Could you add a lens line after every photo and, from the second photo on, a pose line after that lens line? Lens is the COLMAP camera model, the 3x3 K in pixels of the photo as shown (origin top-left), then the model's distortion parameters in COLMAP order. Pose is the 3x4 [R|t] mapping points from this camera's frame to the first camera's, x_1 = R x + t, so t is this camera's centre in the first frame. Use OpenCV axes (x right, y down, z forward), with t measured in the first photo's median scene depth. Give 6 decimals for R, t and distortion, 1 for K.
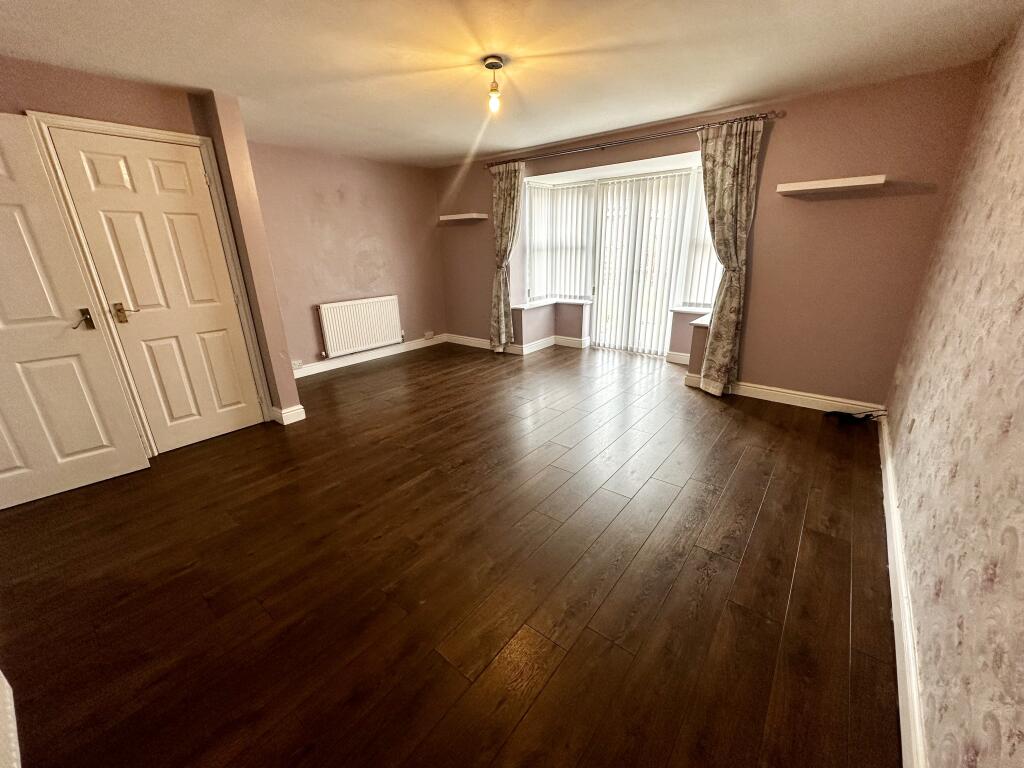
lens RADIAL K [[404.8, 0, 512.0], [0, 404.8, 384.0], [0, 0, 1]] dist [0.001557, 0.000105]
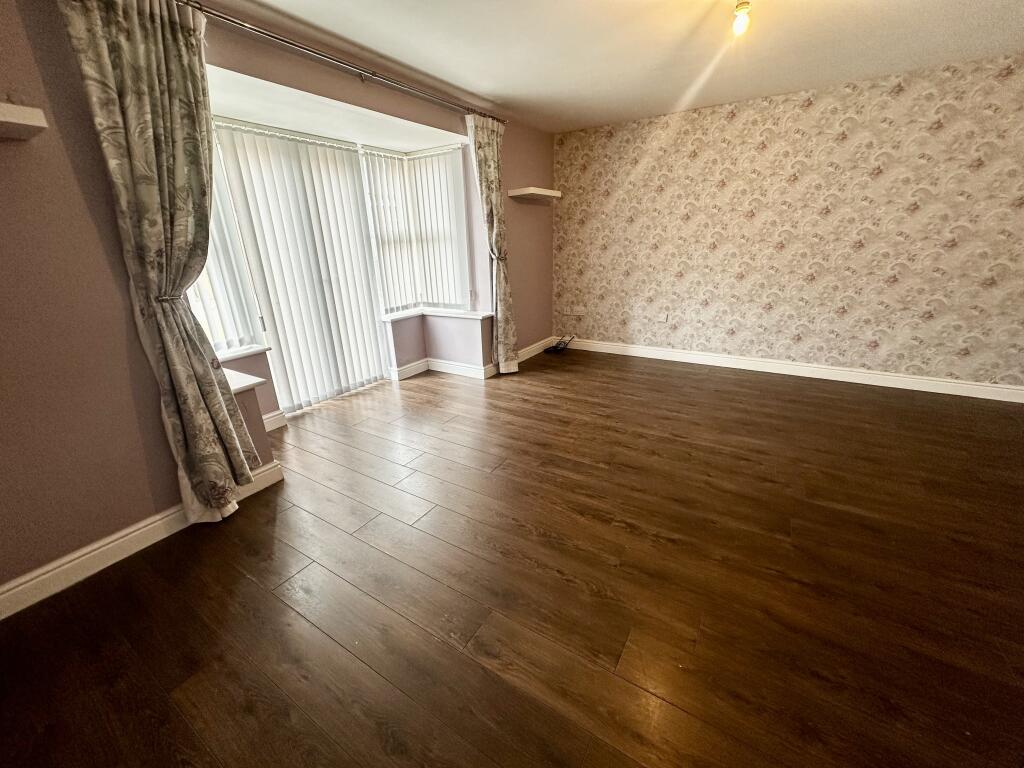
lens RADIAL K [[404.8, 0, 512.0], [0, 404.8, 384.0], [0, 0, 1]] dist [0.001557, 0.000105]
pose [[-0.113960, -0.311199, 0.943487, -0.570476], [0.355054, 0.874198, 0.331230, -0.322165], [-0.927874, 0.372736, 0.010869, 1.027726]]
